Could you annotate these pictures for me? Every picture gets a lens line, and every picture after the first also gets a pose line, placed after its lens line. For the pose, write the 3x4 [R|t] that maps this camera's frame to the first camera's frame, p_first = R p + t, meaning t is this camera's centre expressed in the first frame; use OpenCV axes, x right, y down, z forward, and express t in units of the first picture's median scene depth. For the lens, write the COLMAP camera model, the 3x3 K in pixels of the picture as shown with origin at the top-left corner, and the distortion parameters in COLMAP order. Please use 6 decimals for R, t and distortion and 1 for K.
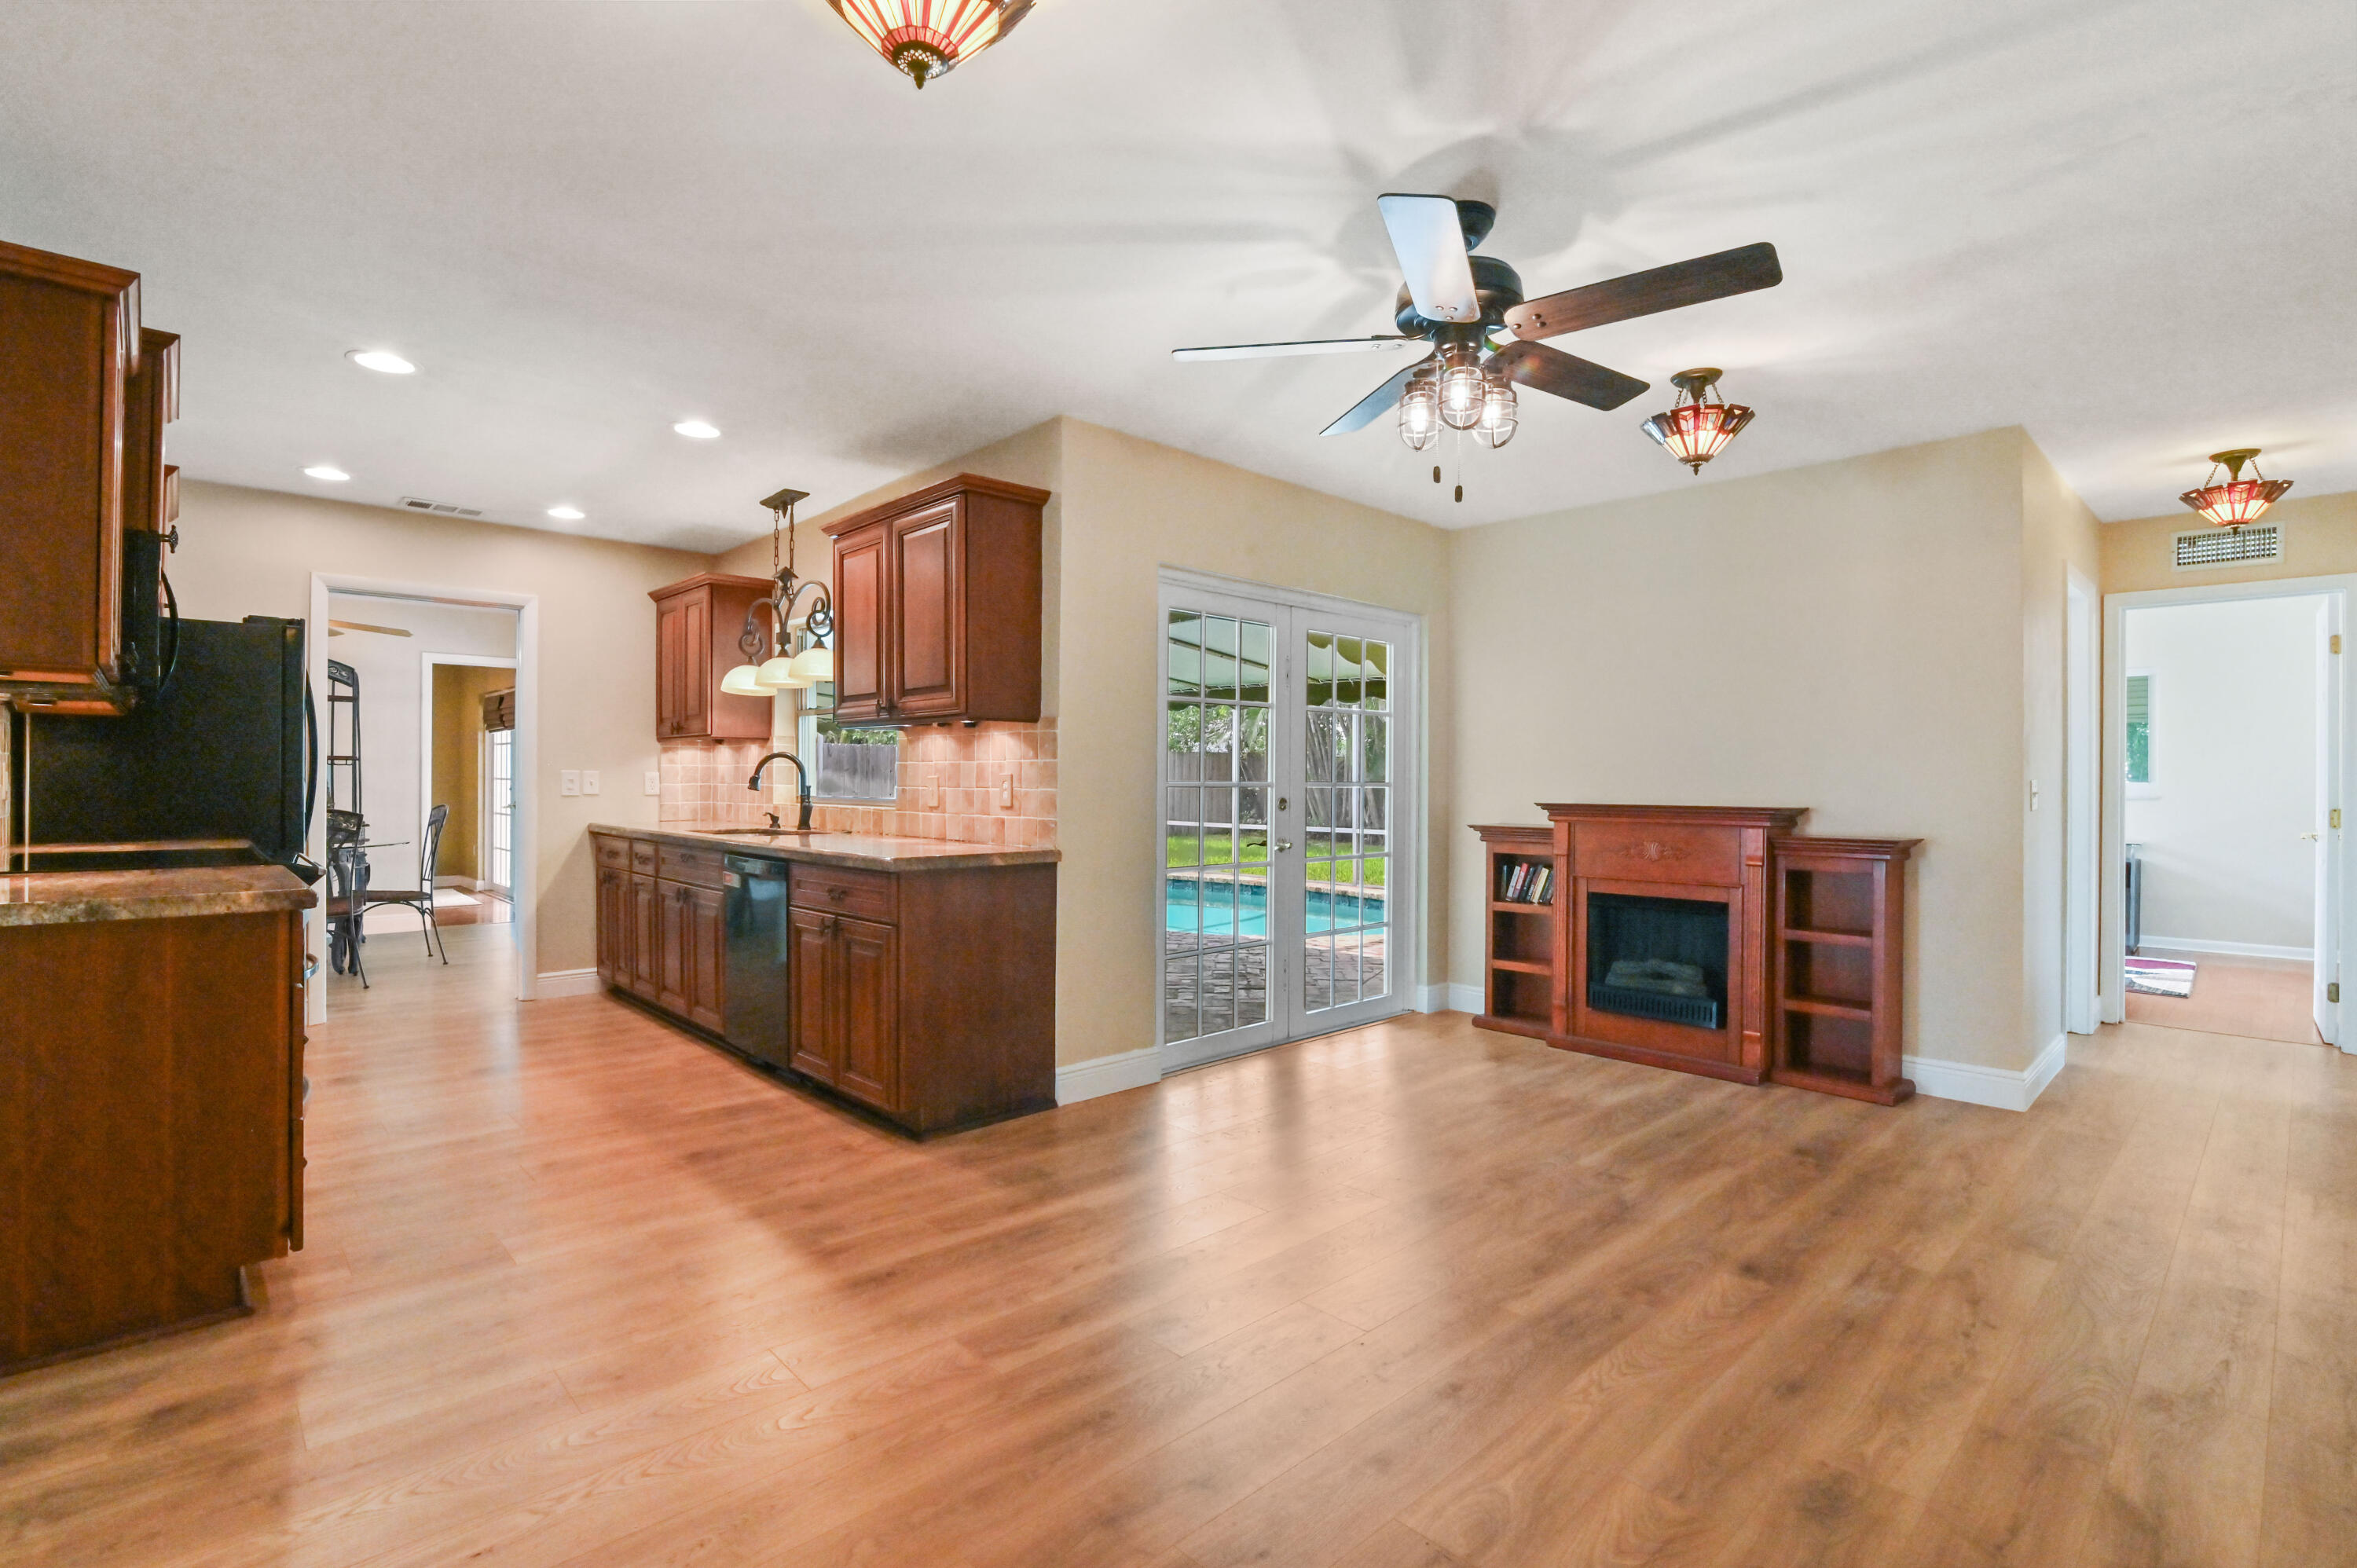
lens RADIAL K [[1101.0, 0, 1189.8], [0, 1101.0, 776.3], [0, 0, 1]] dist [-0.027103, 0.003356]
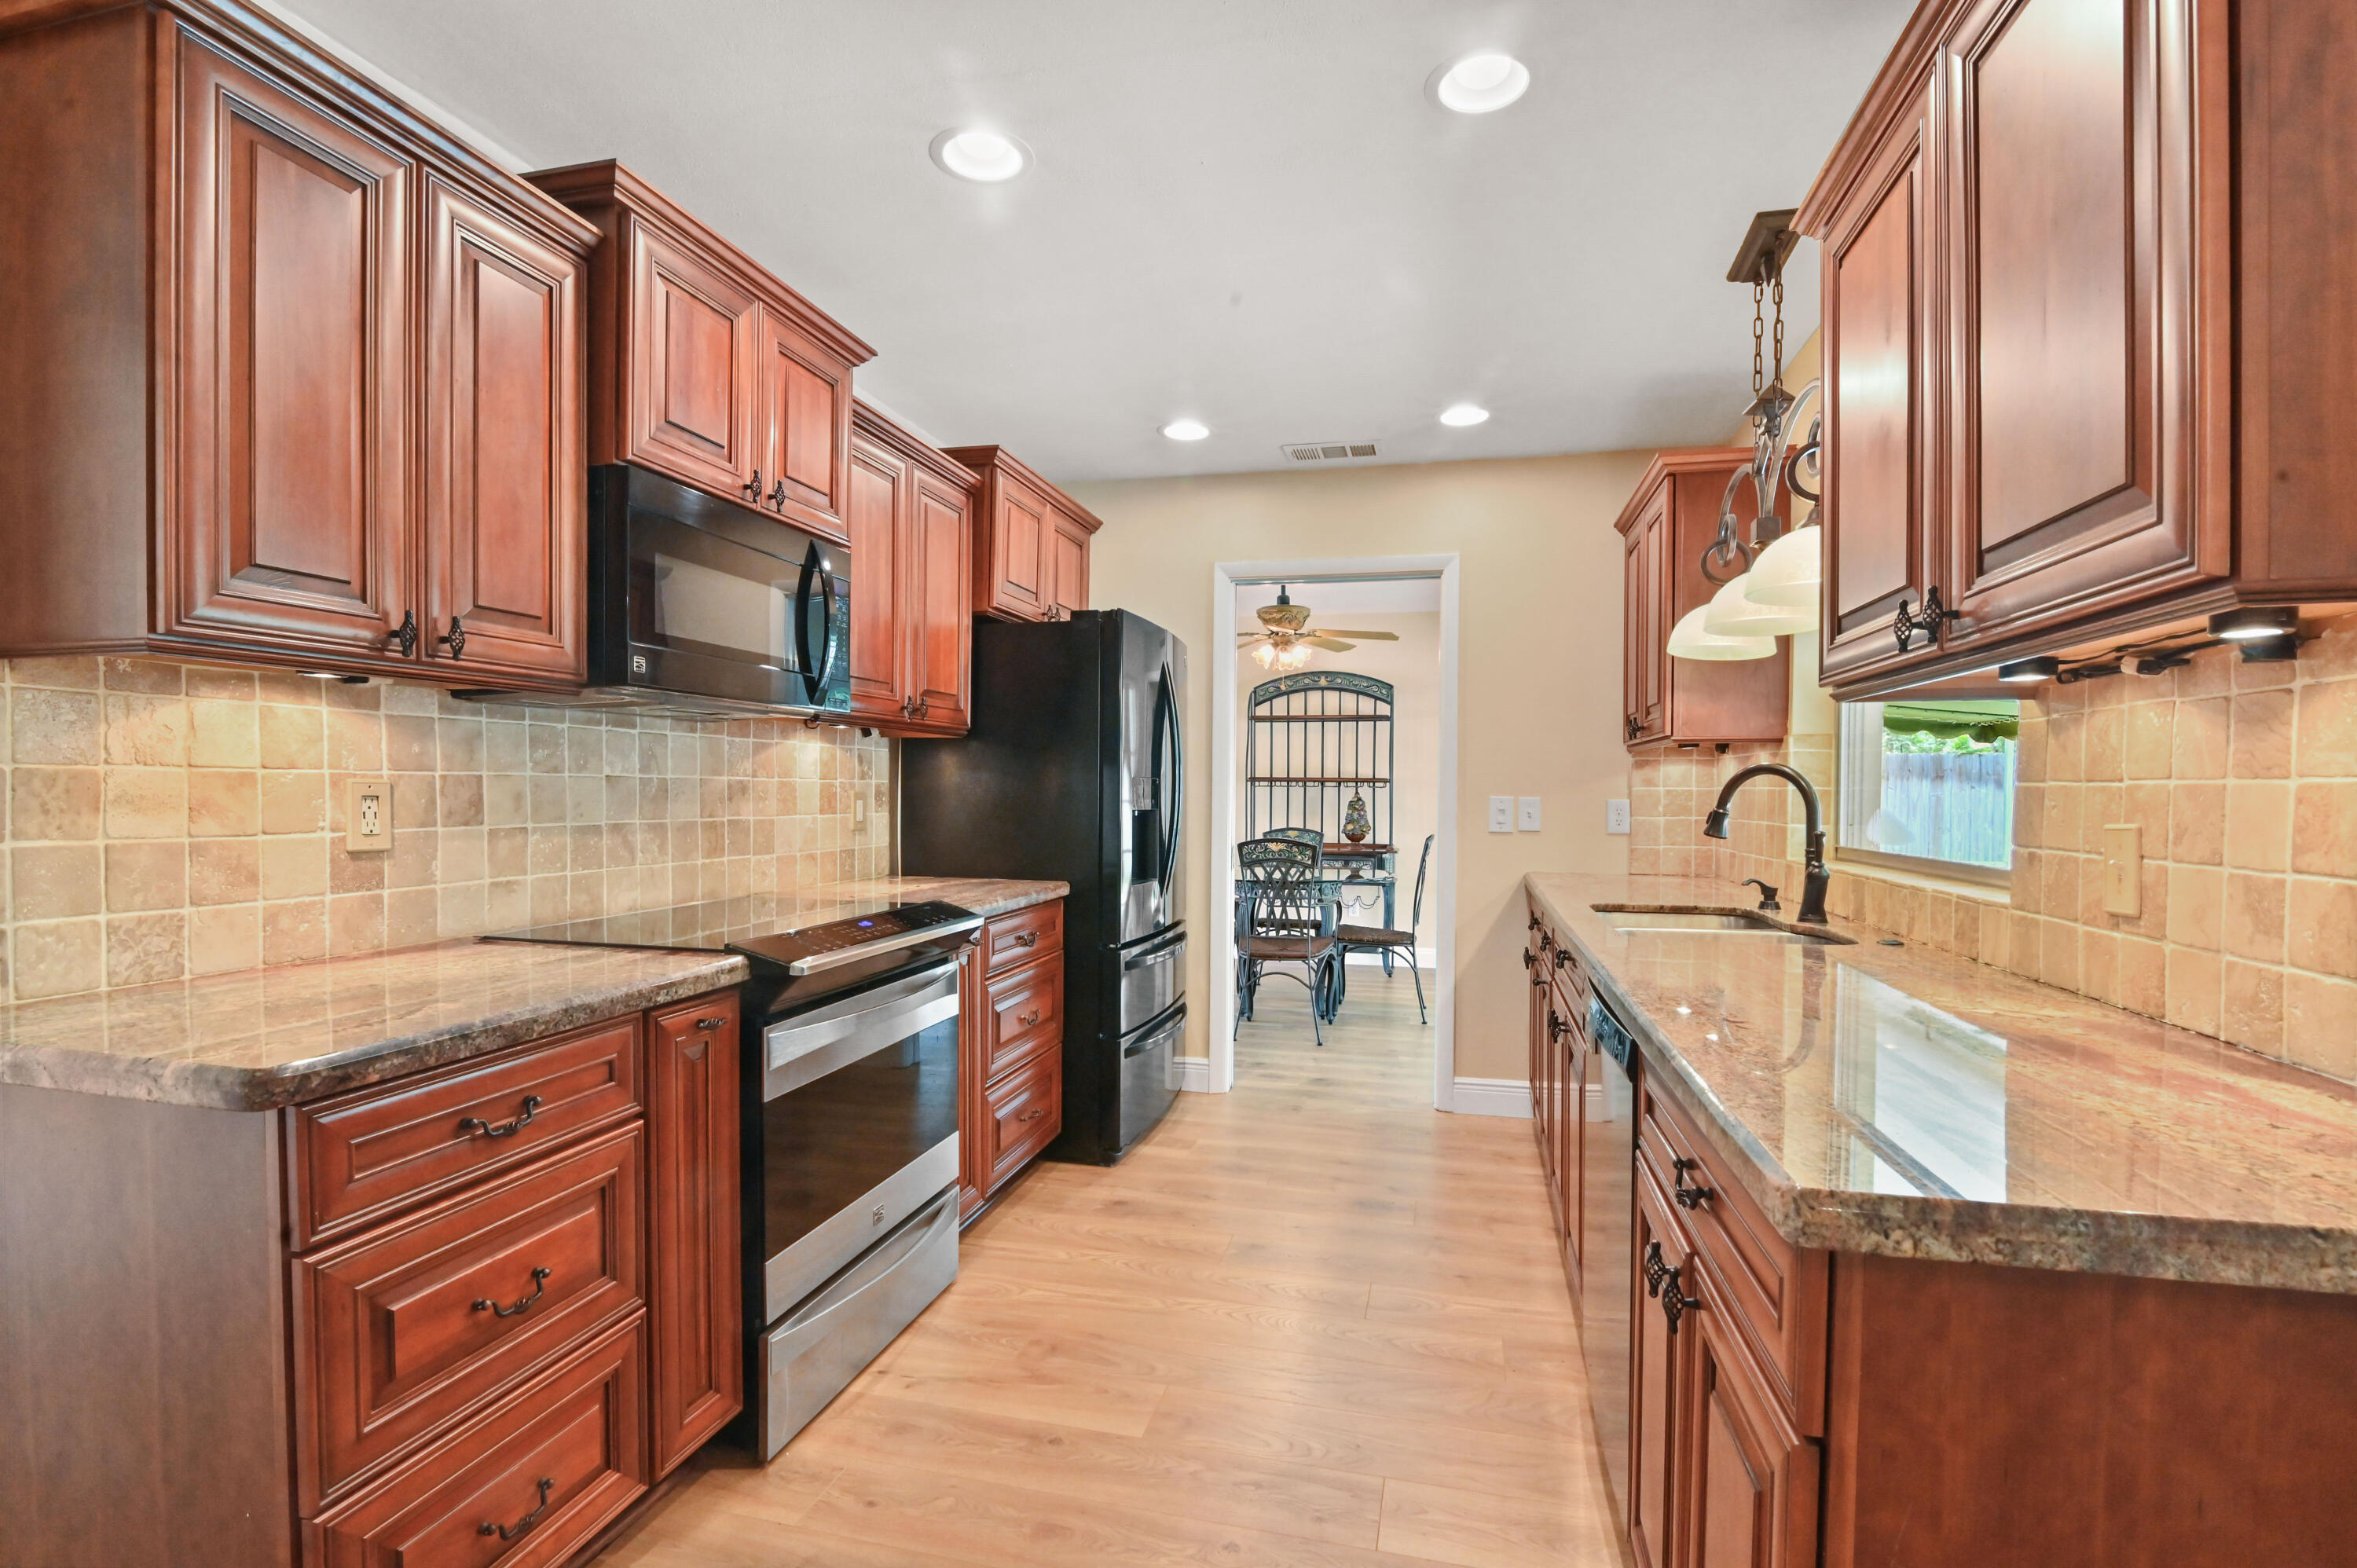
lens RADIAL K [[1101.0, 0, 1181.2], [0, 1101.0, 803.8], [0, 0, 1]] dist [-0.027103, 0.003356]
pose [[0.537300, 0.009635, -0.843336, -0.105193], [-0.002736, 0.999949, 0.009681, -0.008394], [0.843387, -0.002894, 0.537299, 0.557319]]
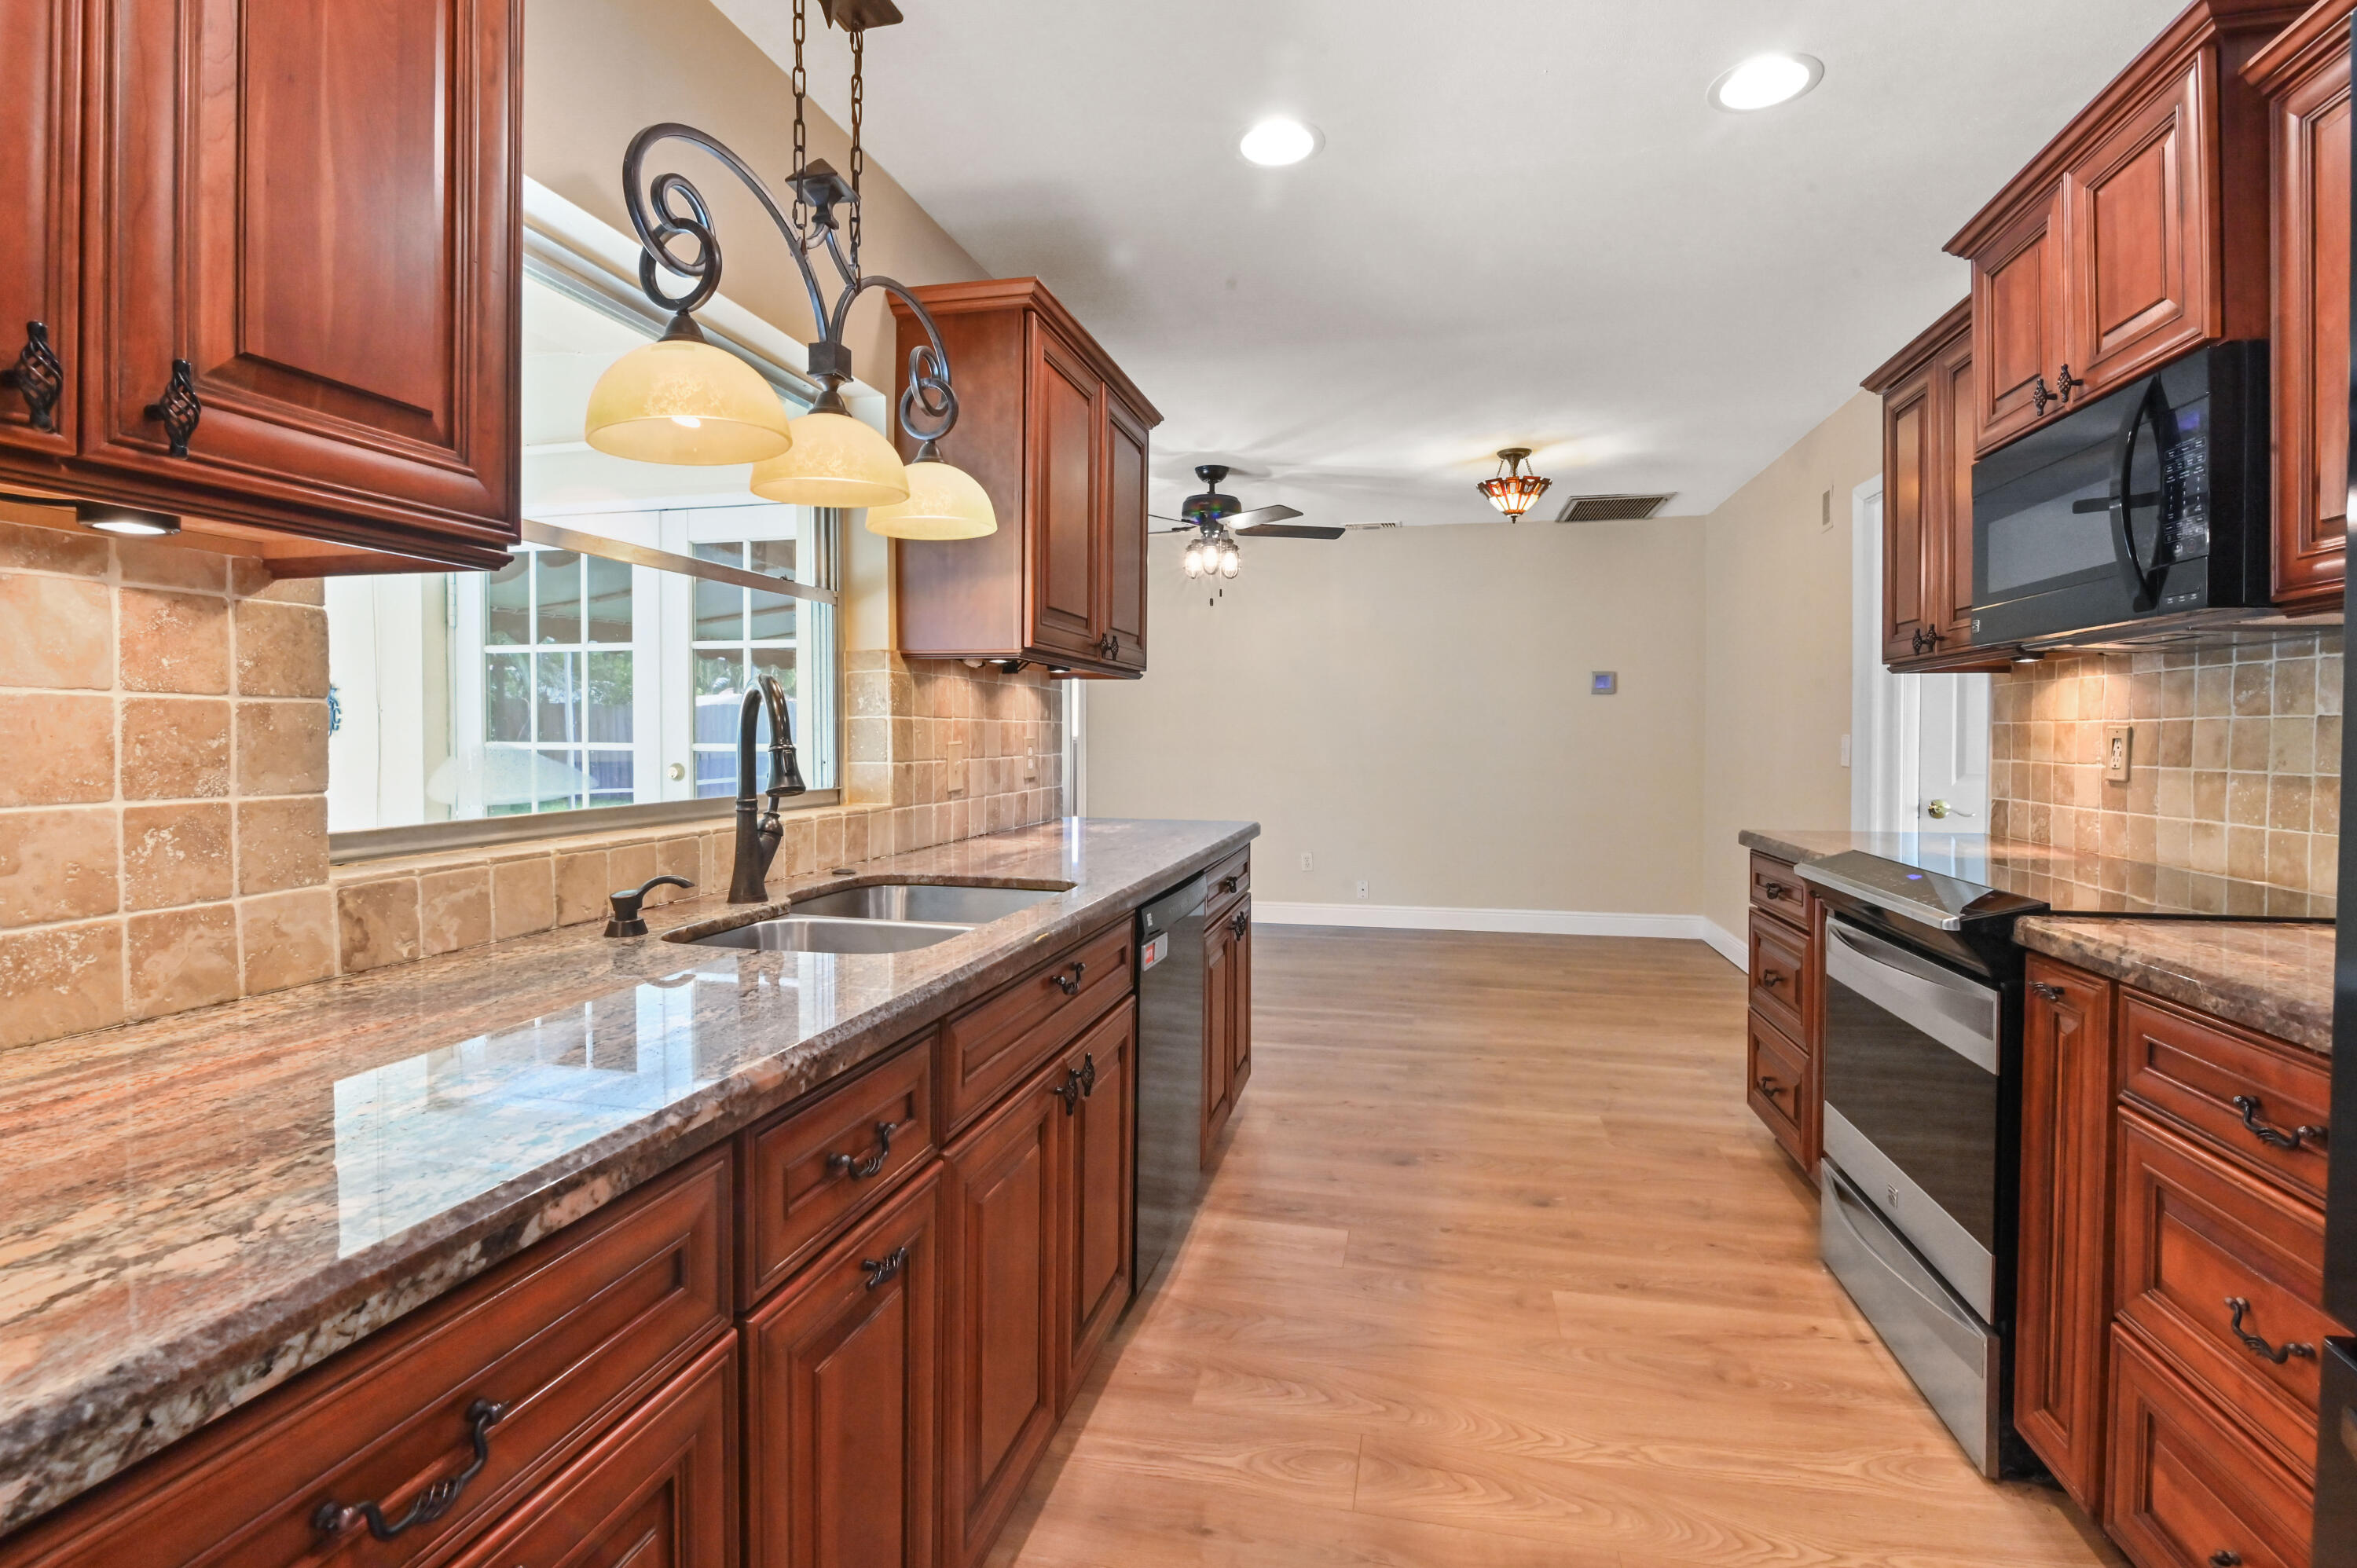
lens RADIAL K [[1101.0, 0, 1195.2], [0, 1101.0, 744.6], [0, 0, 1]] dist [-0.027103, 0.003356]
pose [[-0.562284, -0.014805, 0.826812, -0.796257], [-0.007586, 0.999890, 0.012745, -0.007108], [-0.826909, 0.000894, -0.562335, 1.193689]]
